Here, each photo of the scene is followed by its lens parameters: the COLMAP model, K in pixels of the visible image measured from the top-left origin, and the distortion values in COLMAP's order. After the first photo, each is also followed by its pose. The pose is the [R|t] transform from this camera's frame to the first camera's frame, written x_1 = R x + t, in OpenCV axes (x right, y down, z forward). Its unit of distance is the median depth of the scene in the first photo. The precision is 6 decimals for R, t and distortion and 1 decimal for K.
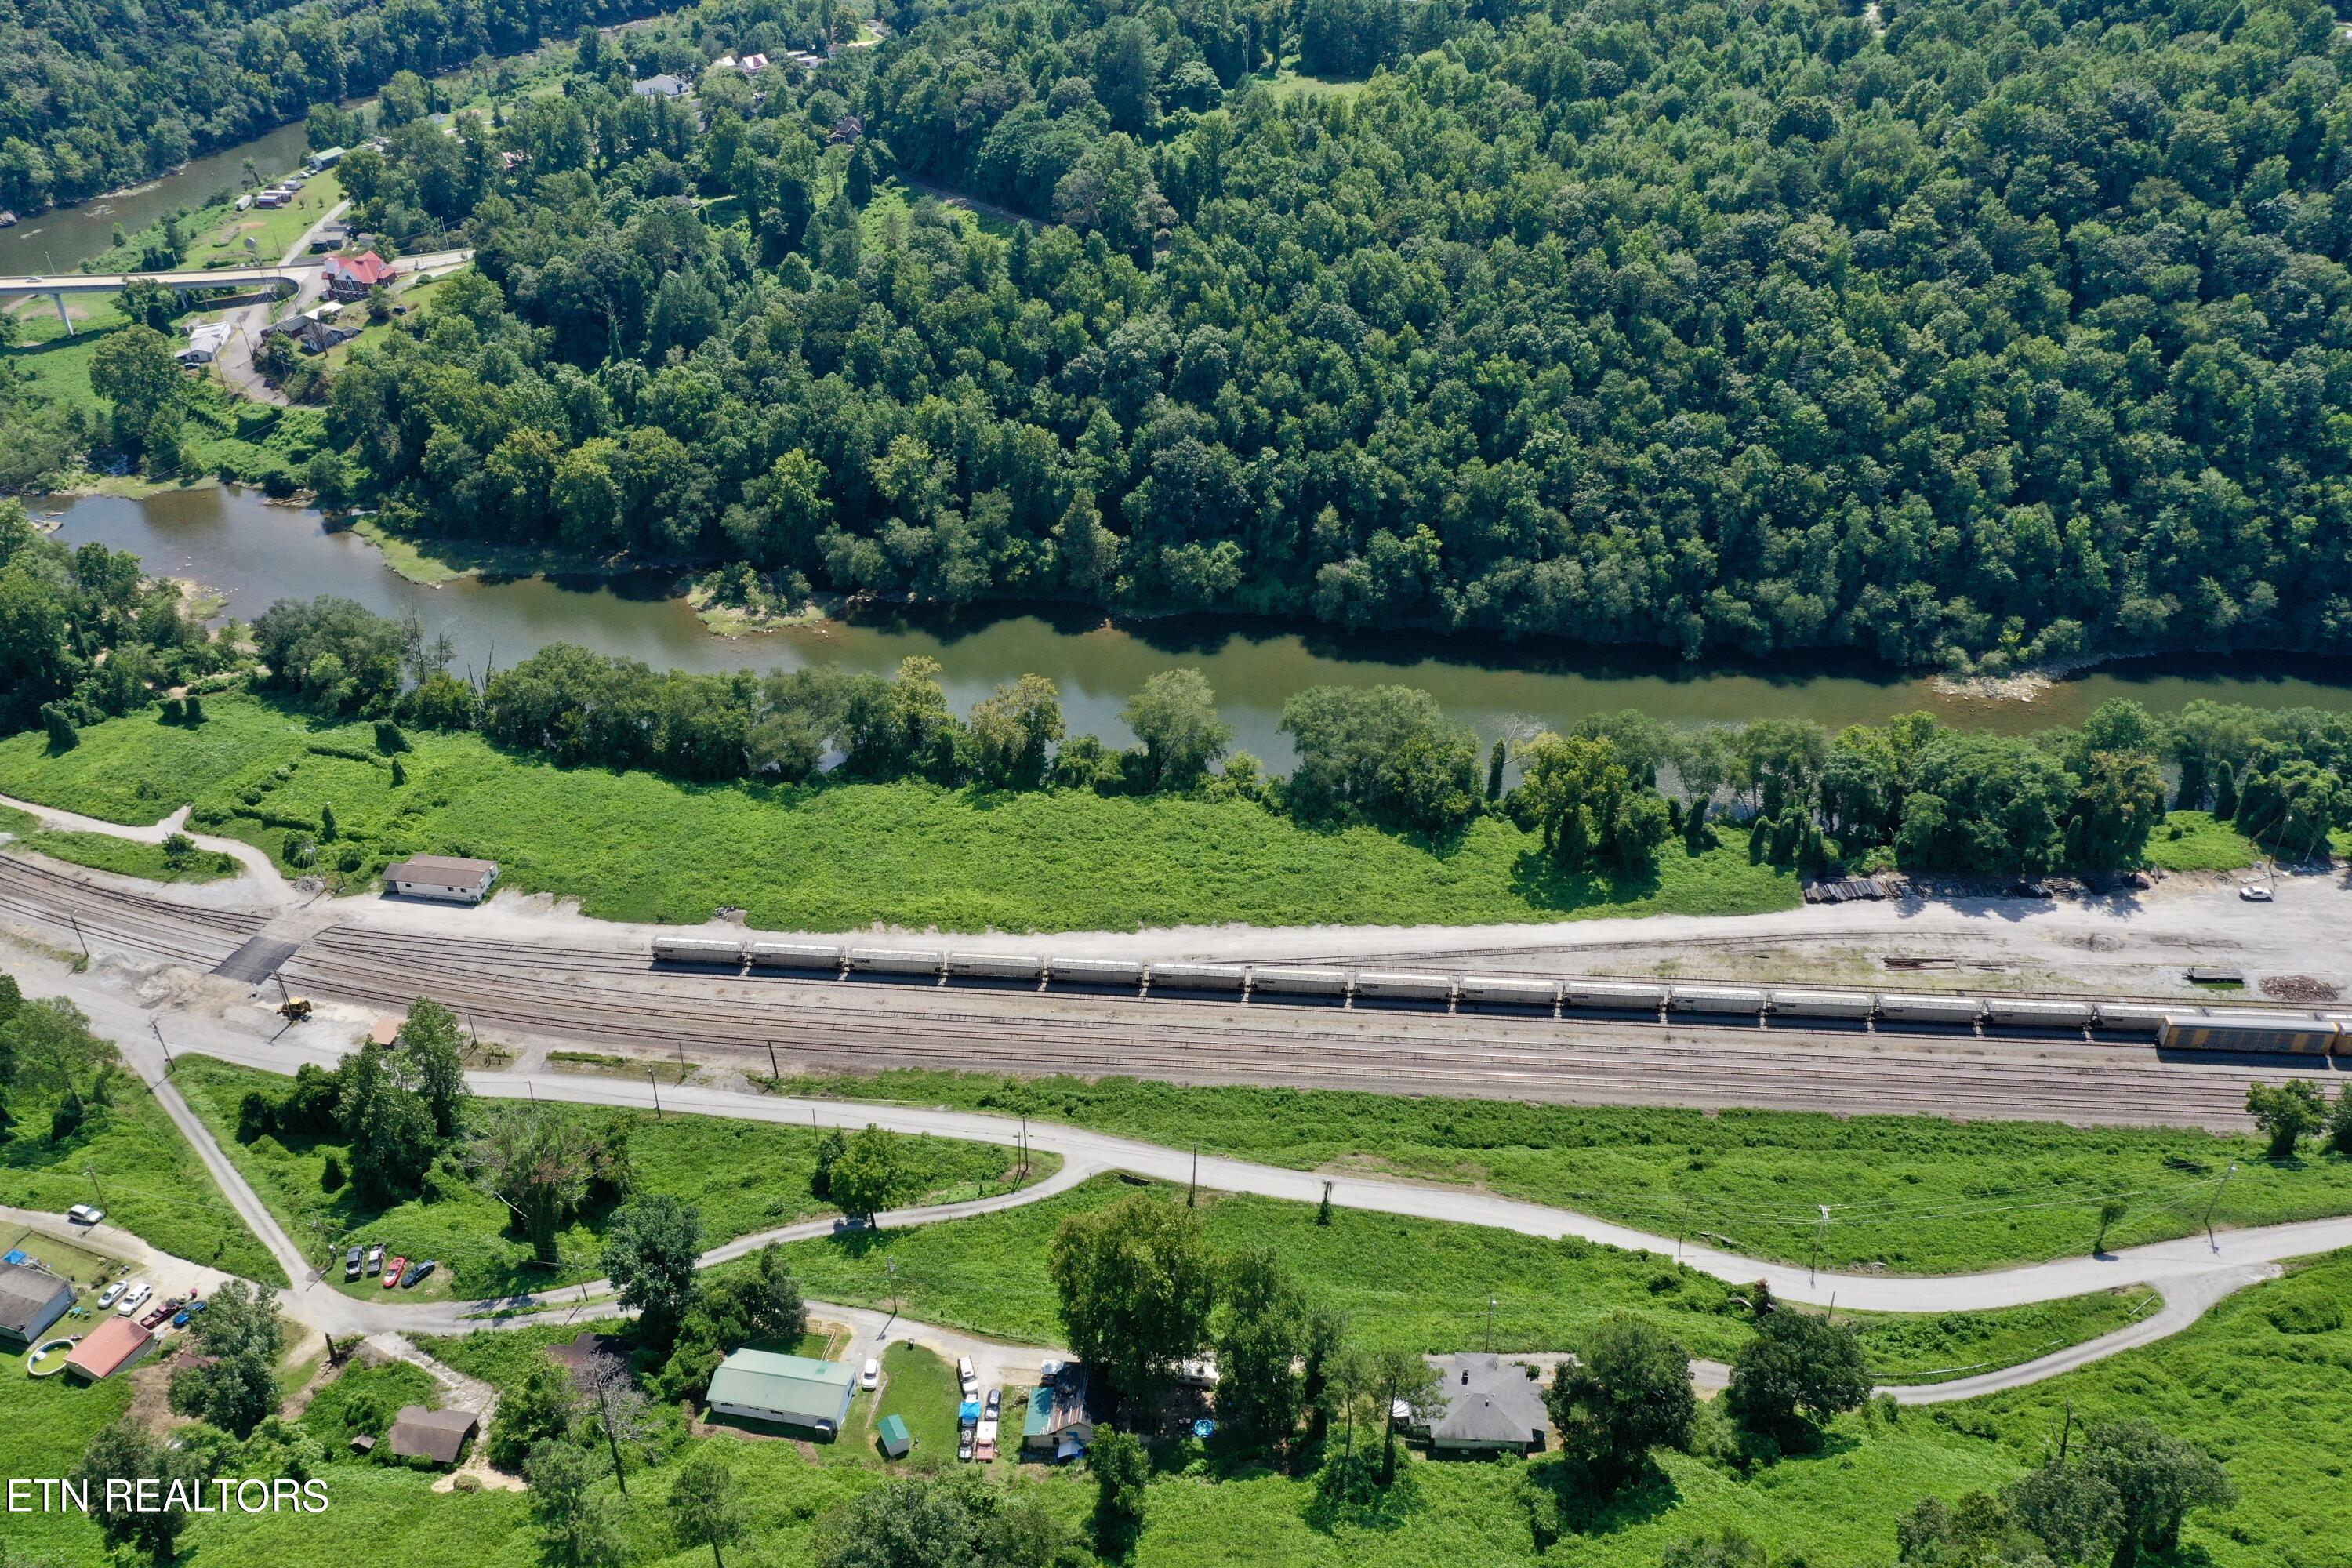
lens RADIAL K [[1860.5, 0, 1176.3], [0, 1860.5, 786.7], [0, 0, 1]] dist [-0.000871, 0.007894]
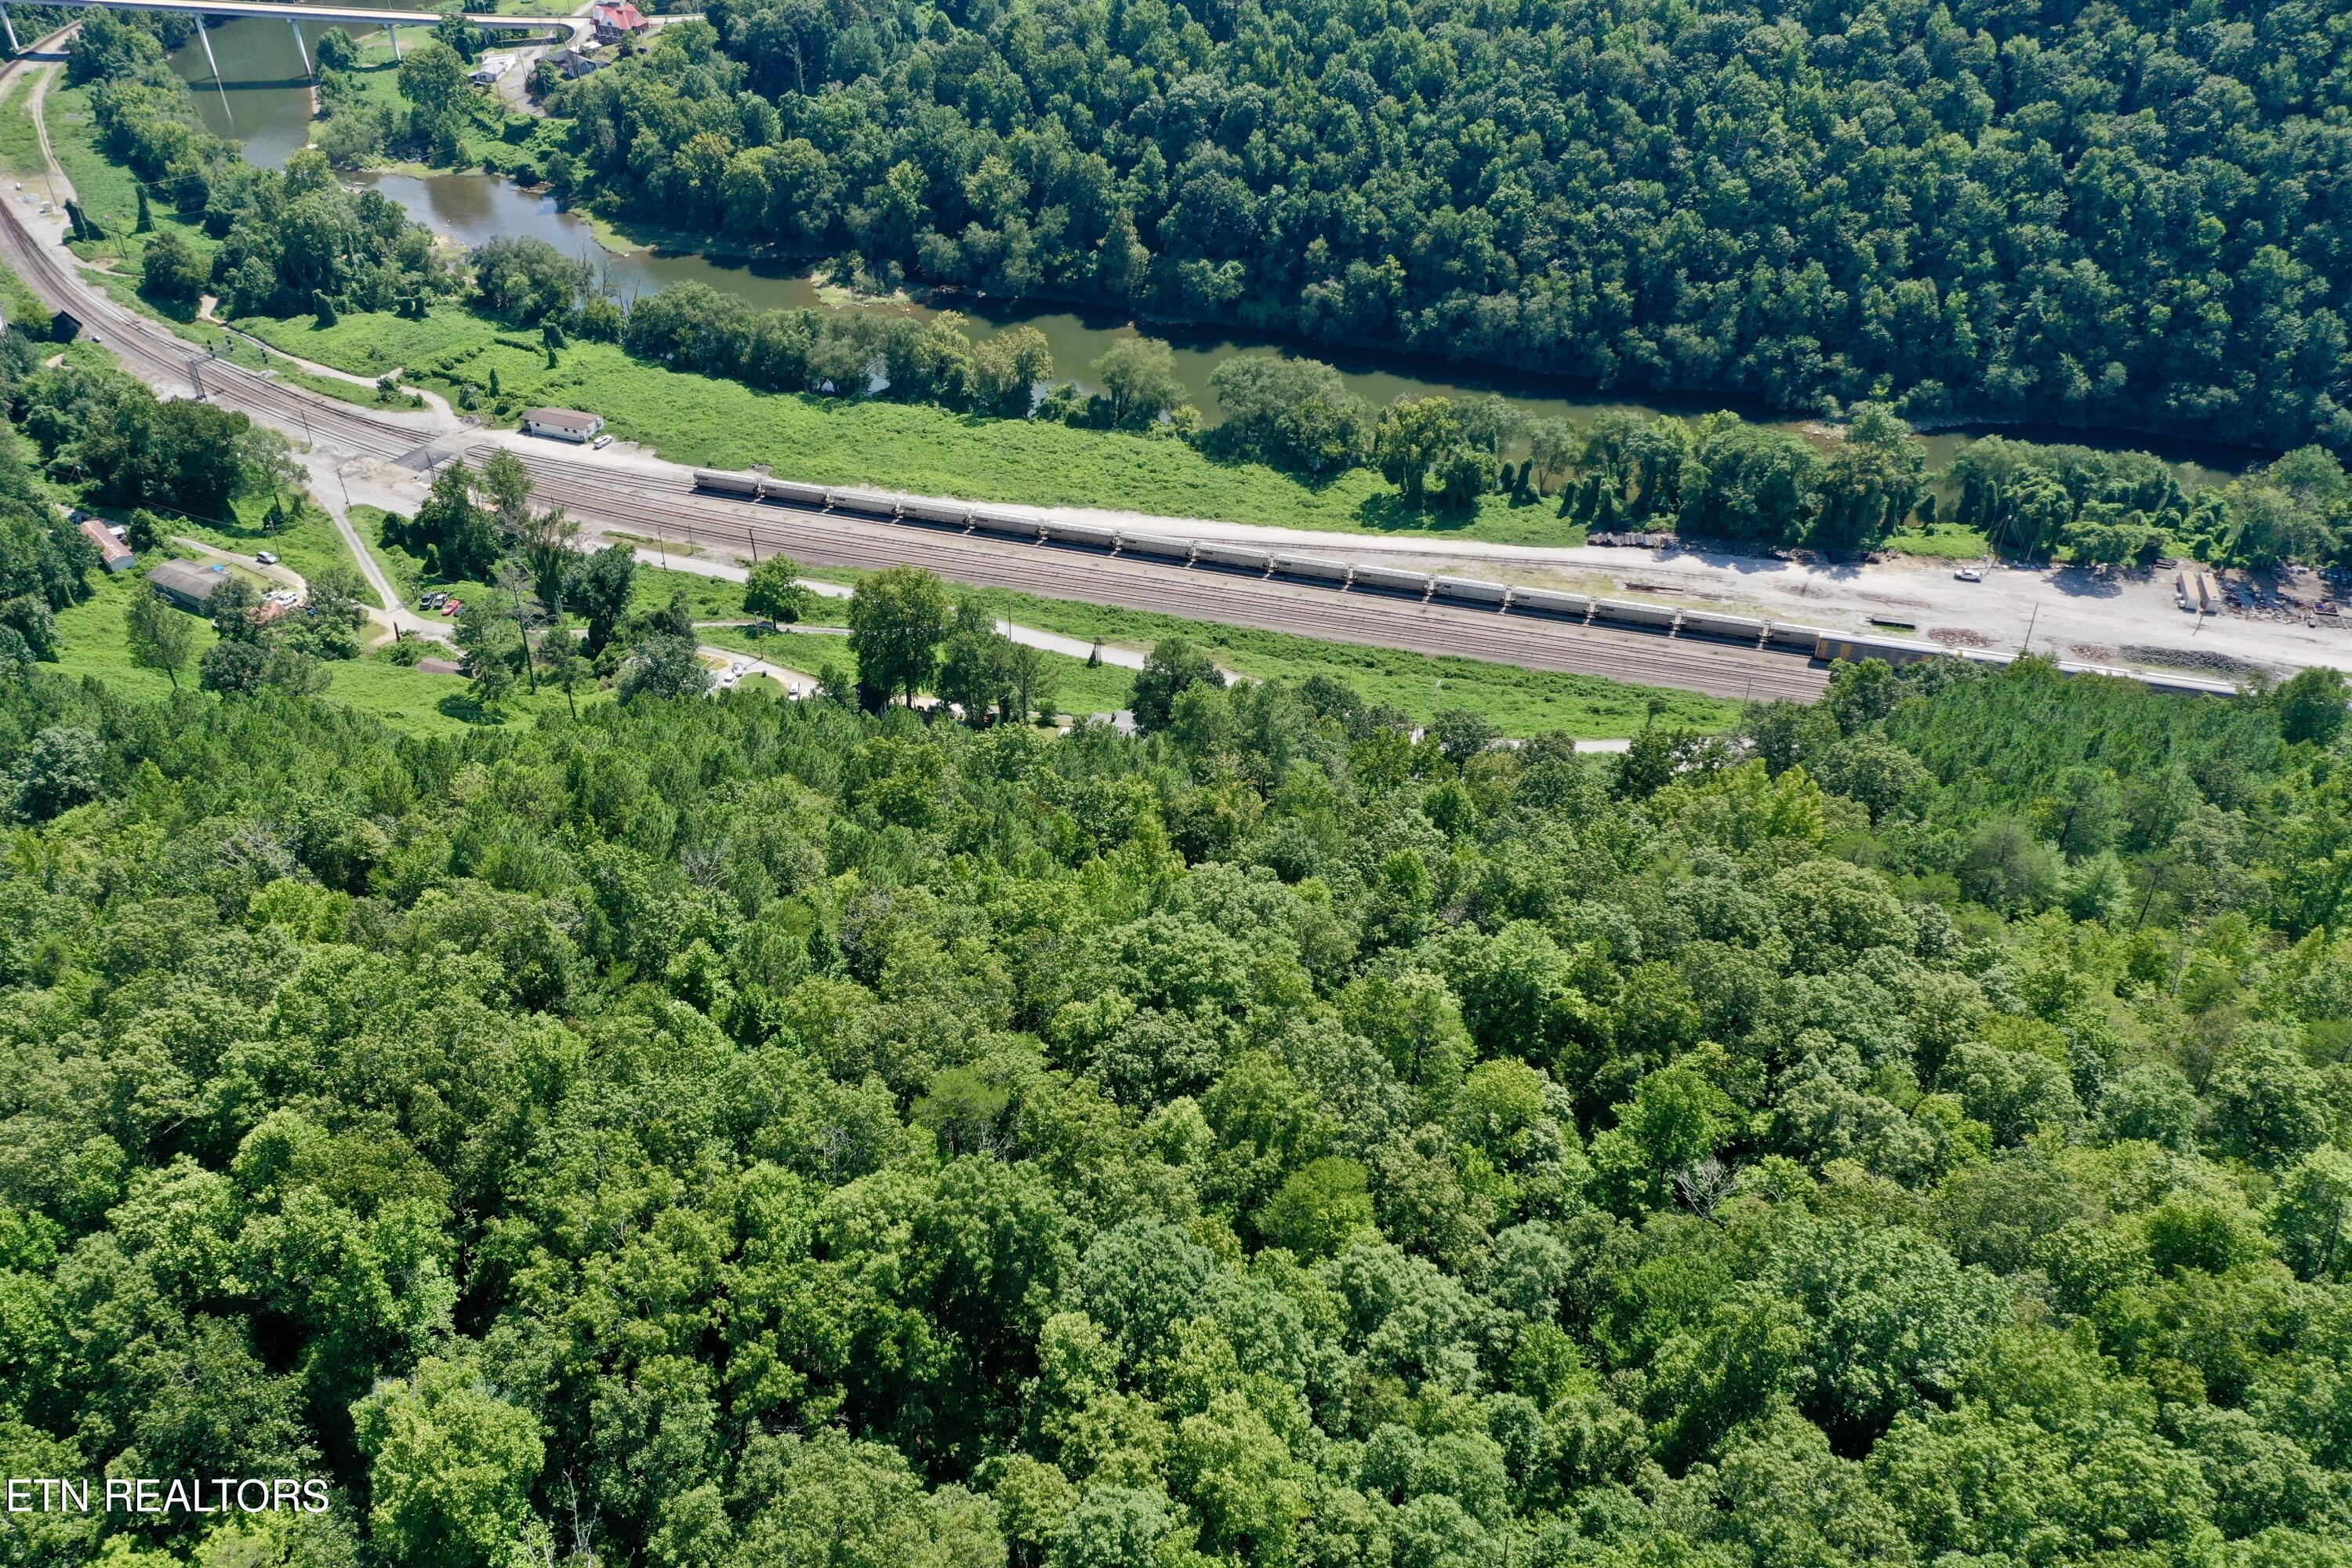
lens RADIAL K [[1860.5, 0, 1169.4], [0, 1860.5, 791.5], [0, 0, 1]] dist [-0.000871, 0.007894]
pose [[0.979570, 0.128471, -0.154715, 0.223339], [-0.121416, 0.991118, 0.054256, 0.152531], [0.160311, -0.034363, 0.986468, -0.209556]]
